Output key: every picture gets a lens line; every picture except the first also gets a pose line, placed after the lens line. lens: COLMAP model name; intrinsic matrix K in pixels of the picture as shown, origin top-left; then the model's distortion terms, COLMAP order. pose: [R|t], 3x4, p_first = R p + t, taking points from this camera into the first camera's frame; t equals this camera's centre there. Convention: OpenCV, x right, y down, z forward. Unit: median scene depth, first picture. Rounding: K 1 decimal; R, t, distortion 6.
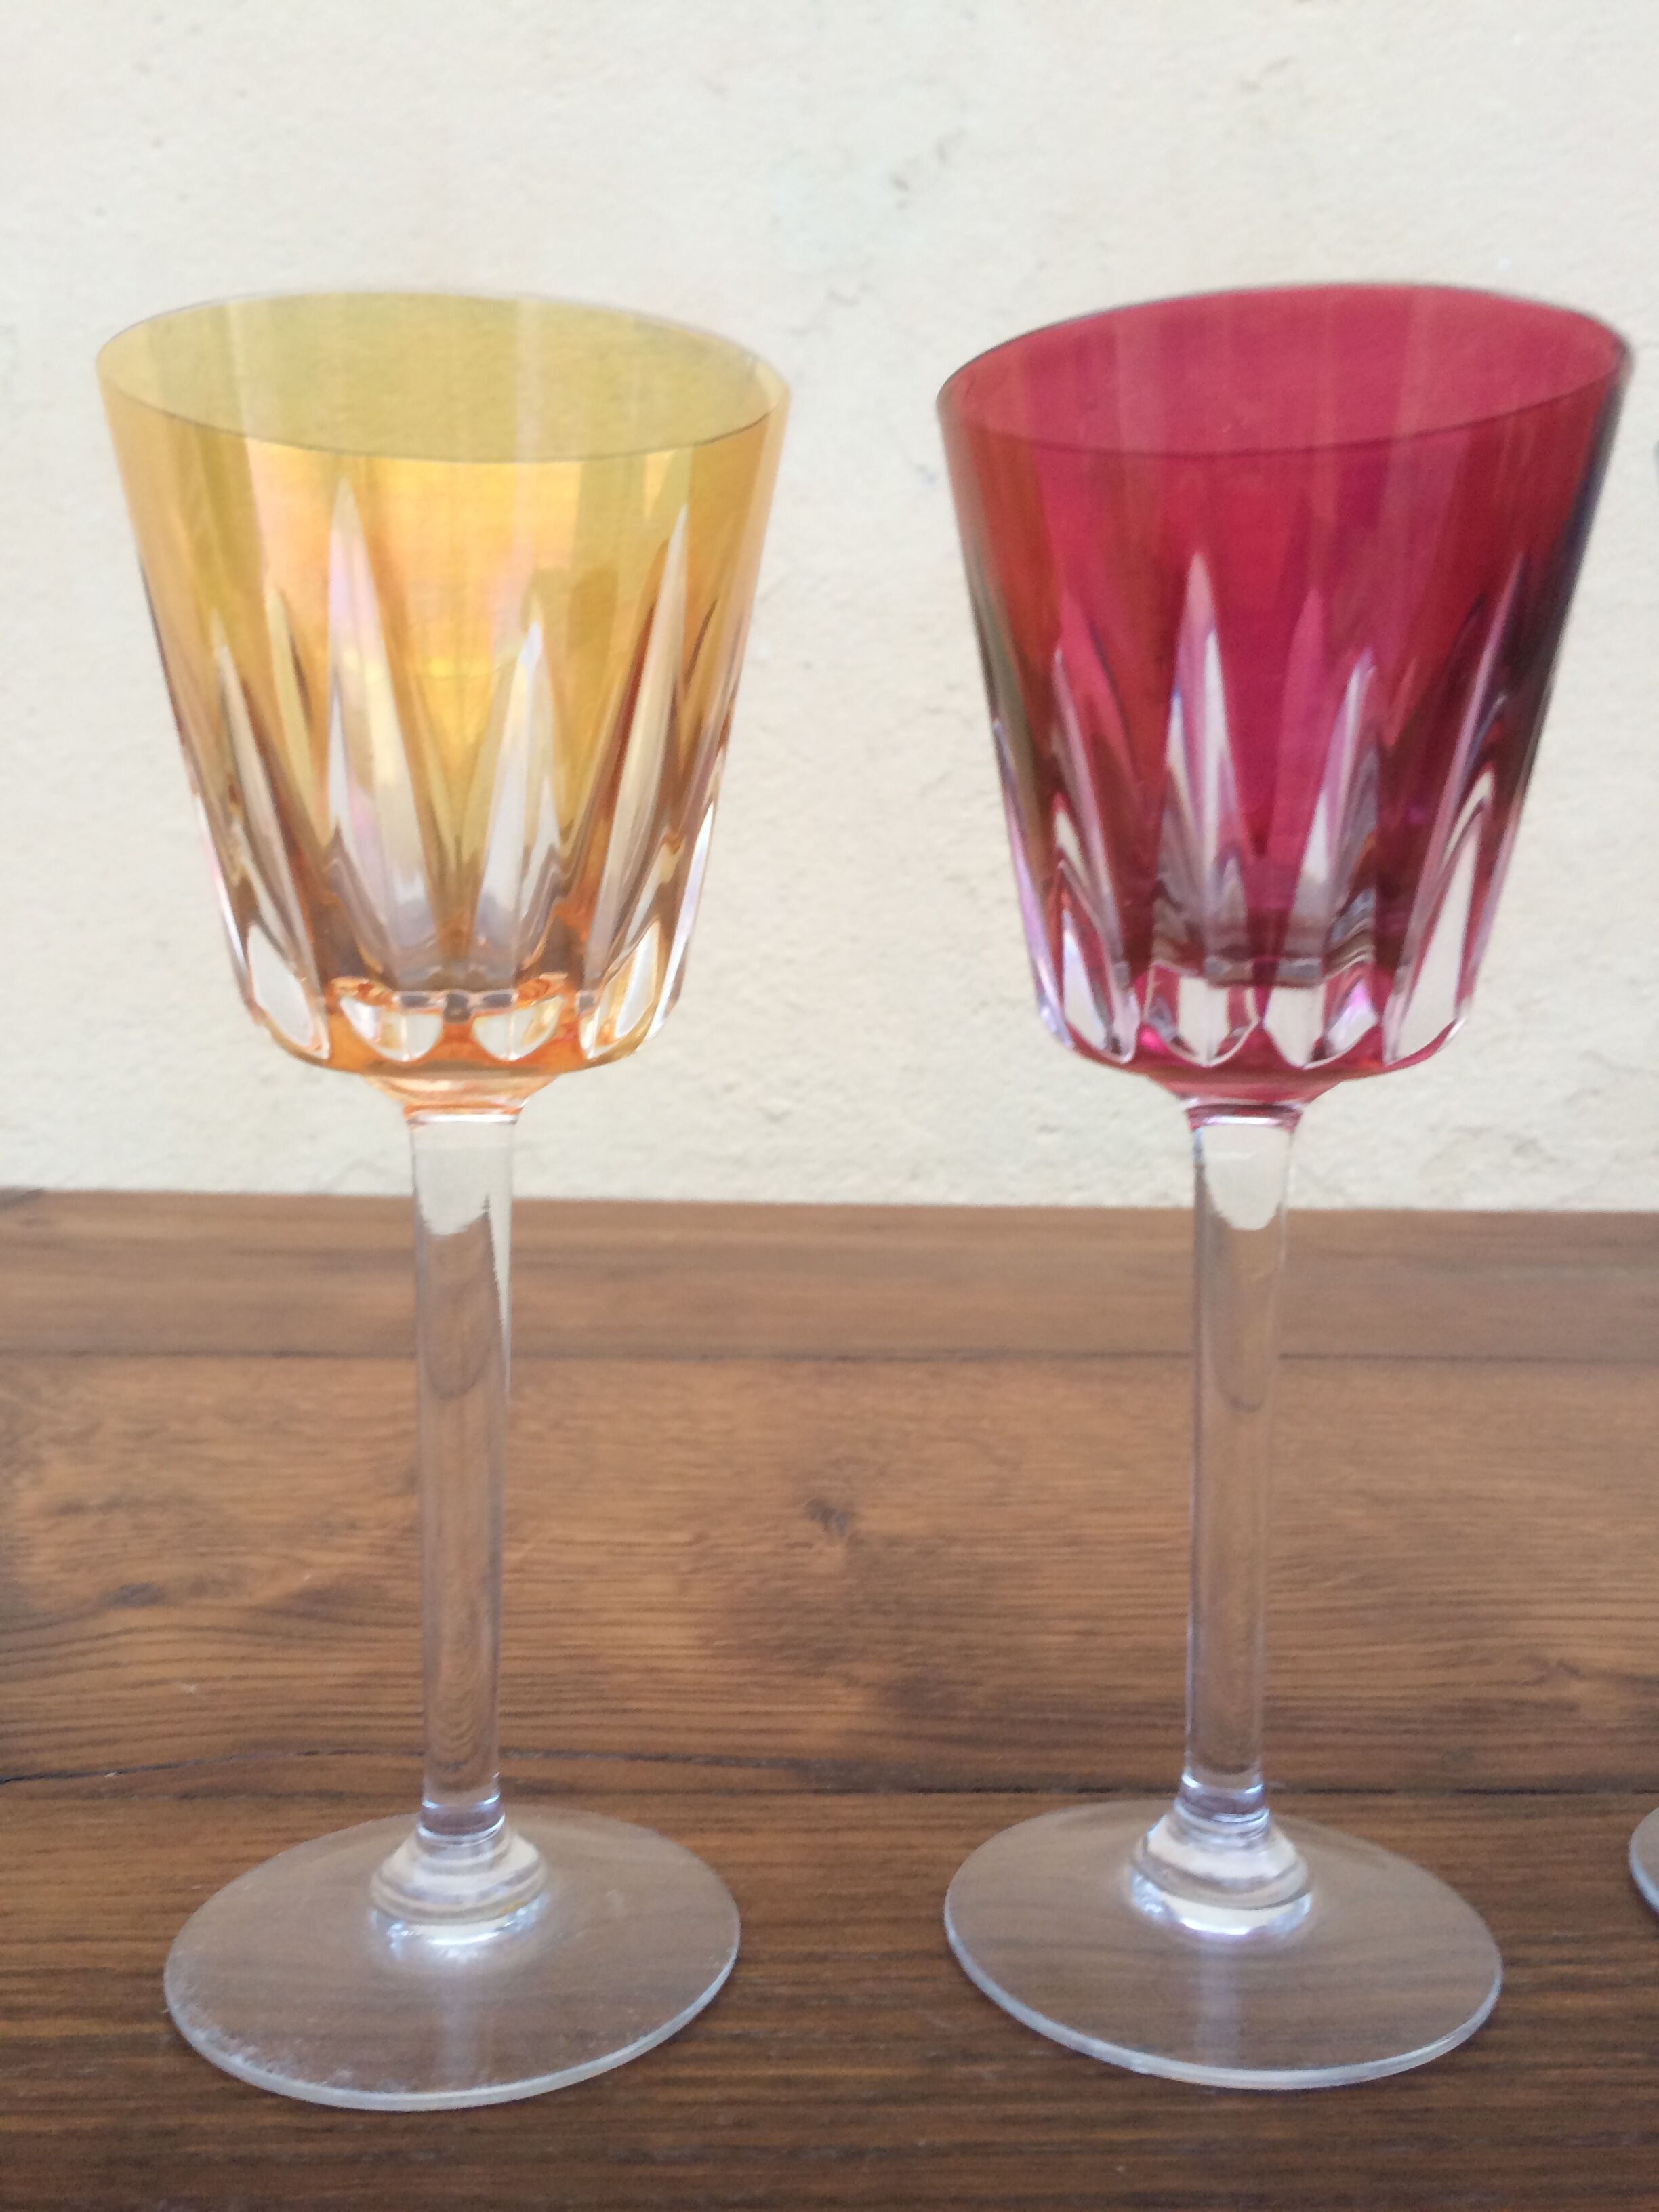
lens RADIAL K [[1833.8, 0, 810.5], [0, 1833.8, 1212.3], [0, 0, 1]] dist [0.081536, -0.082020]
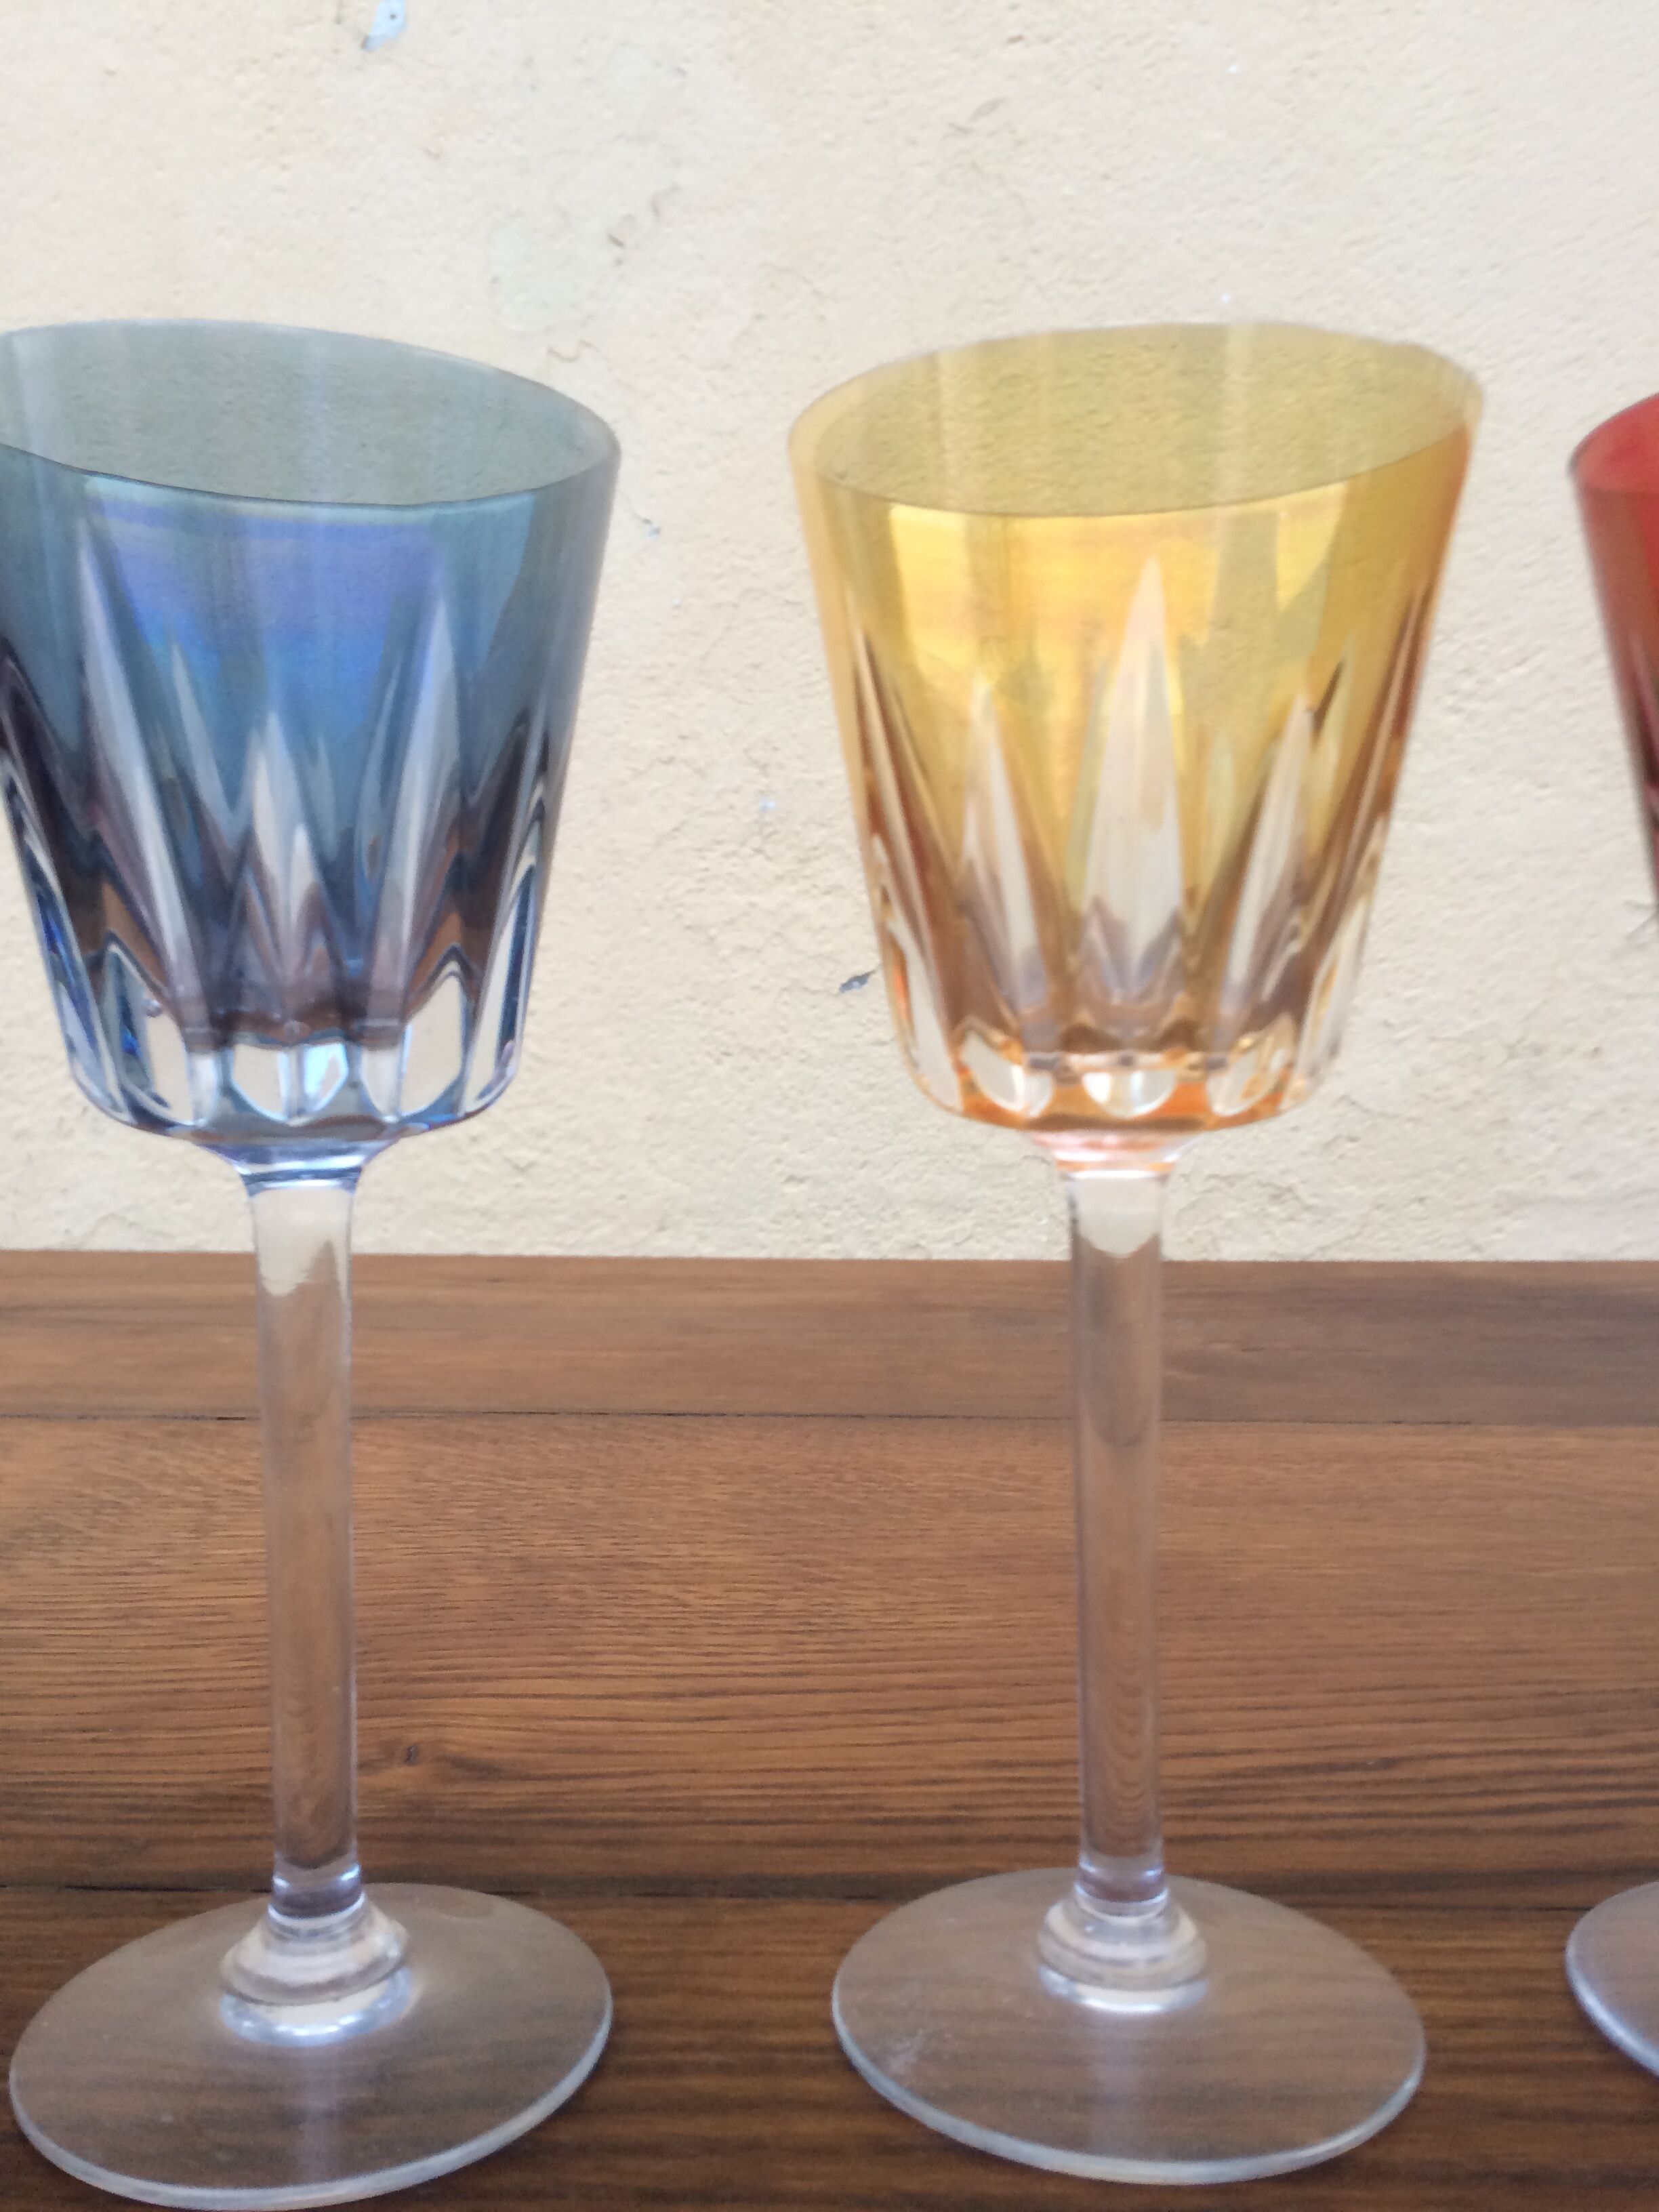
lens RADIAL K [[1833.8, 0, 836.7], [0, 1833.8, 1213.7], [0, 0, 1]] dist [0.081536, -0.082020]
pose [[0.997482, -0.004709, -0.070760, 0.227370], [0.002957, 0.999687, -0.024842, -0.002243], [0.070855, 0.024570, 0.997184, 0.019646]]
